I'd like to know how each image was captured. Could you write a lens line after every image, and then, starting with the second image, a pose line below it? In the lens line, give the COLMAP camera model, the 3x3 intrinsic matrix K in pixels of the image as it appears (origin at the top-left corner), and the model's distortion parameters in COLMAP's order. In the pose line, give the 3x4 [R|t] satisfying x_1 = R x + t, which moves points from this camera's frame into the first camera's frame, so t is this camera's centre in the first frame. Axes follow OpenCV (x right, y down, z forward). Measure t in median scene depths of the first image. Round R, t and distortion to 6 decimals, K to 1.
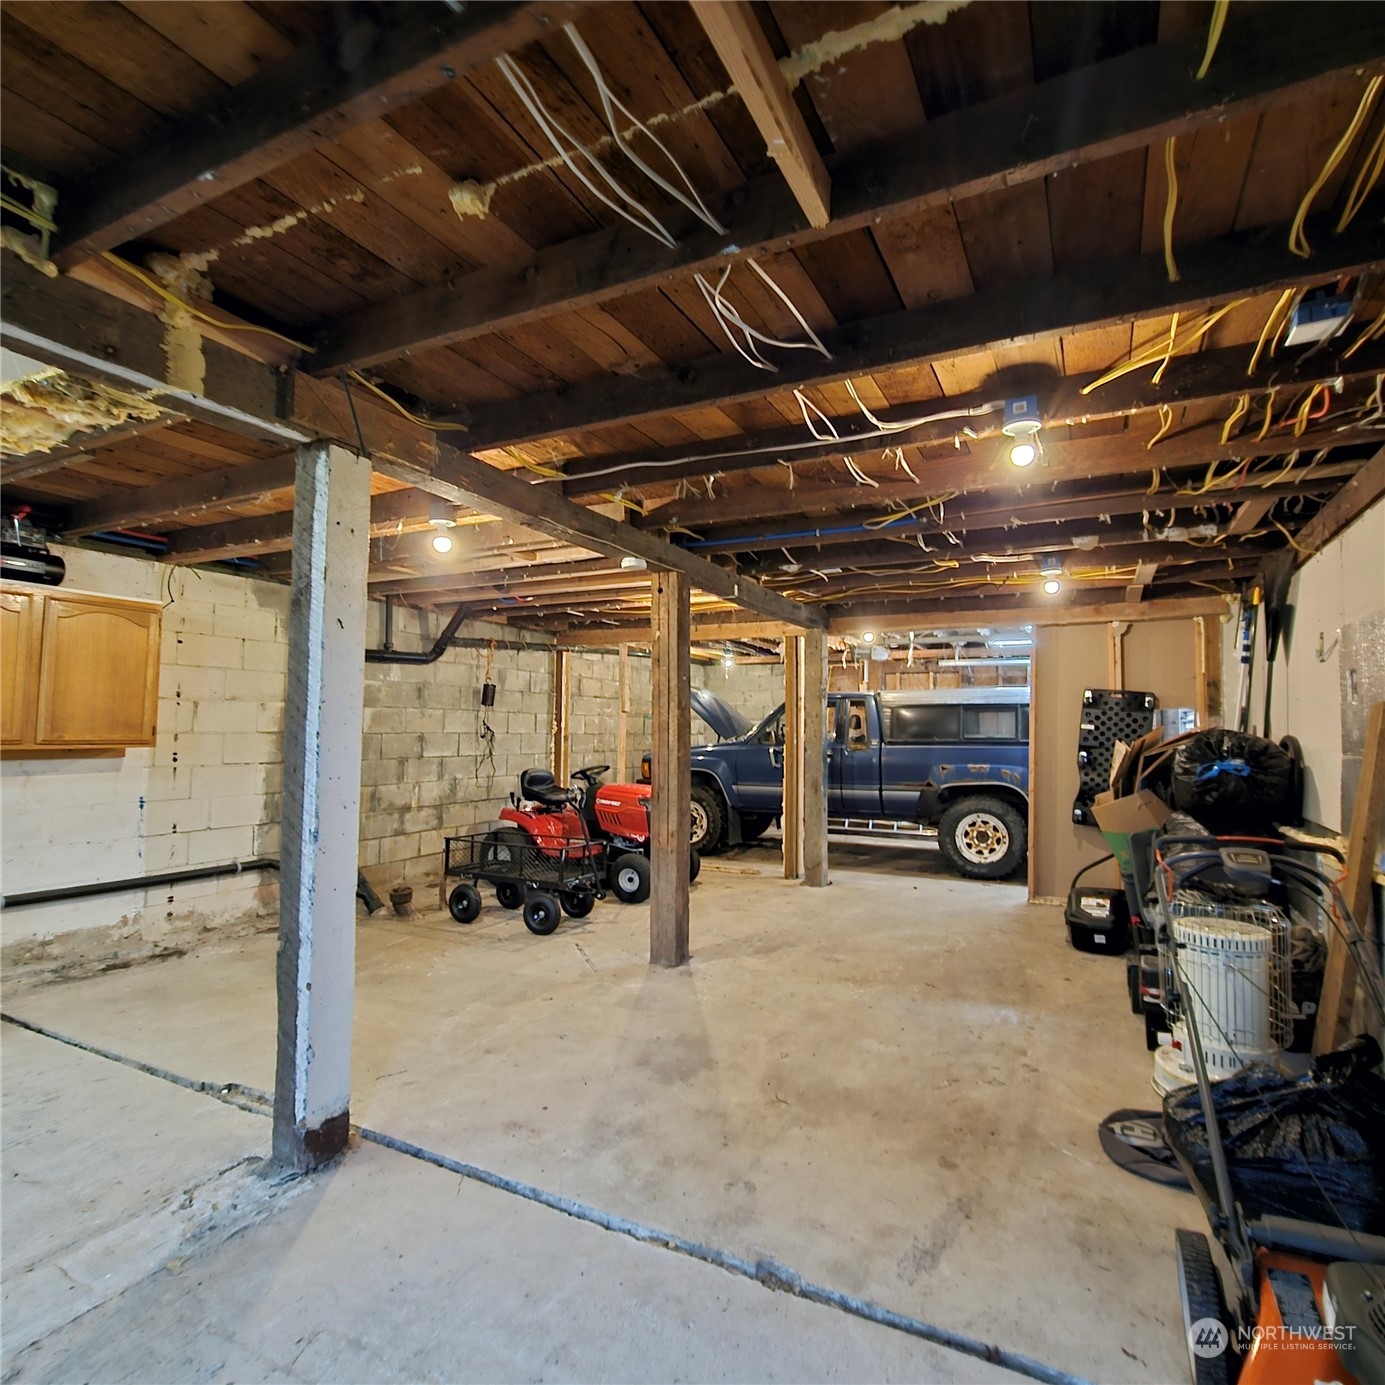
lens RADIAL K [[766.3, 0, 696.6], [0, 766.3, 692.5], [0, 0, 1]] dist [-0.001457, 0.001479]
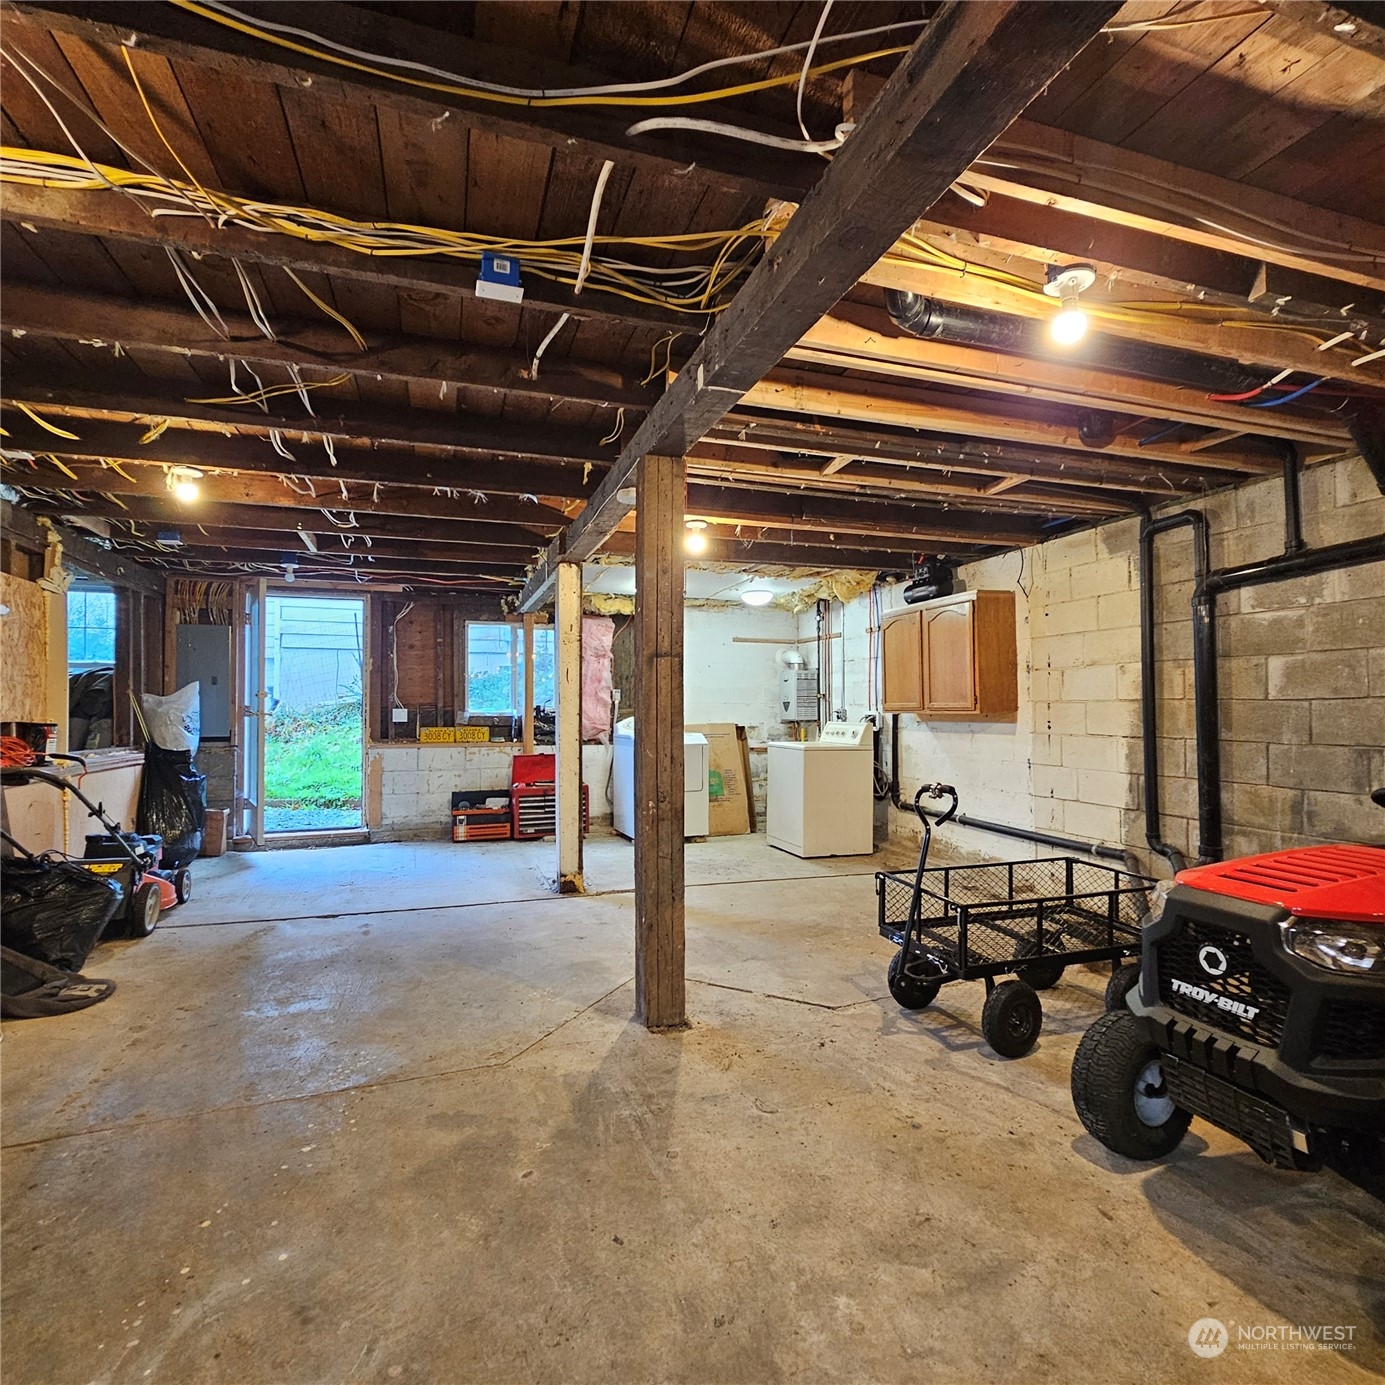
lens RADIAL K [[766.3, 0, 695.3], [0, 766.3, 694.9], [0, 0, 1]] dist [-0.001457, 0.001479]
pose [[-0.700350, -0.024454, -0.713381, 0.408137], [0.027404, 0.997755, -0.061105, 0.094721], [0.713274, -0.062345, -0.698107, 1.397708]]
